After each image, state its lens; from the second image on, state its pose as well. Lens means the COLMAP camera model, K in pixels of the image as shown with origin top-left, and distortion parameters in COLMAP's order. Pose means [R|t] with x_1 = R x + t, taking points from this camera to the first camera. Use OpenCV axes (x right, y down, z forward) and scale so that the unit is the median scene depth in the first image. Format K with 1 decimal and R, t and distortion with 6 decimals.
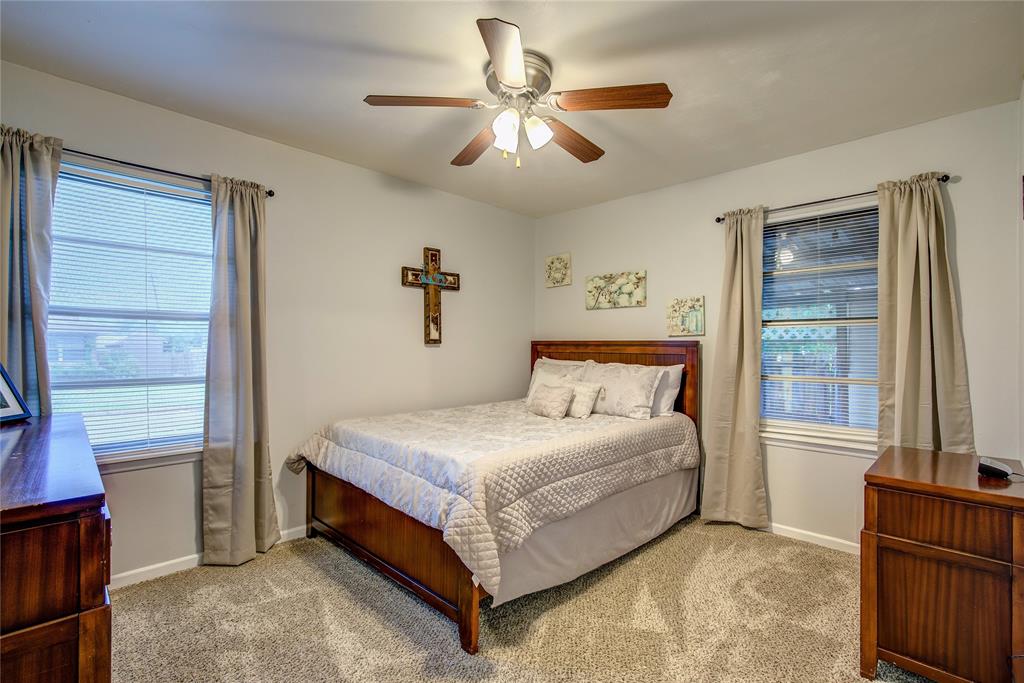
lens RADIAL K [[465.8, 0, 515.9], [0, 465.8, 344.3], [0, 0, 1]] dist [-0.002326, 0.001033]
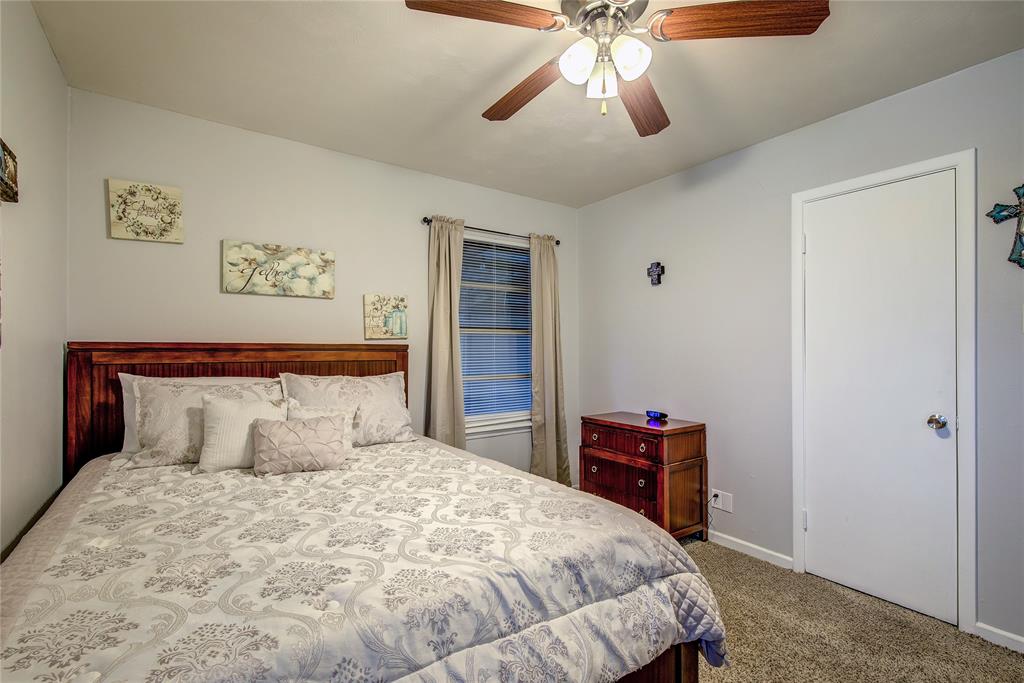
lens RADIAL K [[465.8, 0, 515.9], [0, 465.8, 348.0], [0, 0, 1]] dist [-0.002326, 0.001033]
pose [[0.175818, -0.003673, 0.984416, -0.414298], [-0.003178, 0.999986, 0.004299, -0.005041], [-0.984418, -0.003884, 0.175803, 0.553079]]
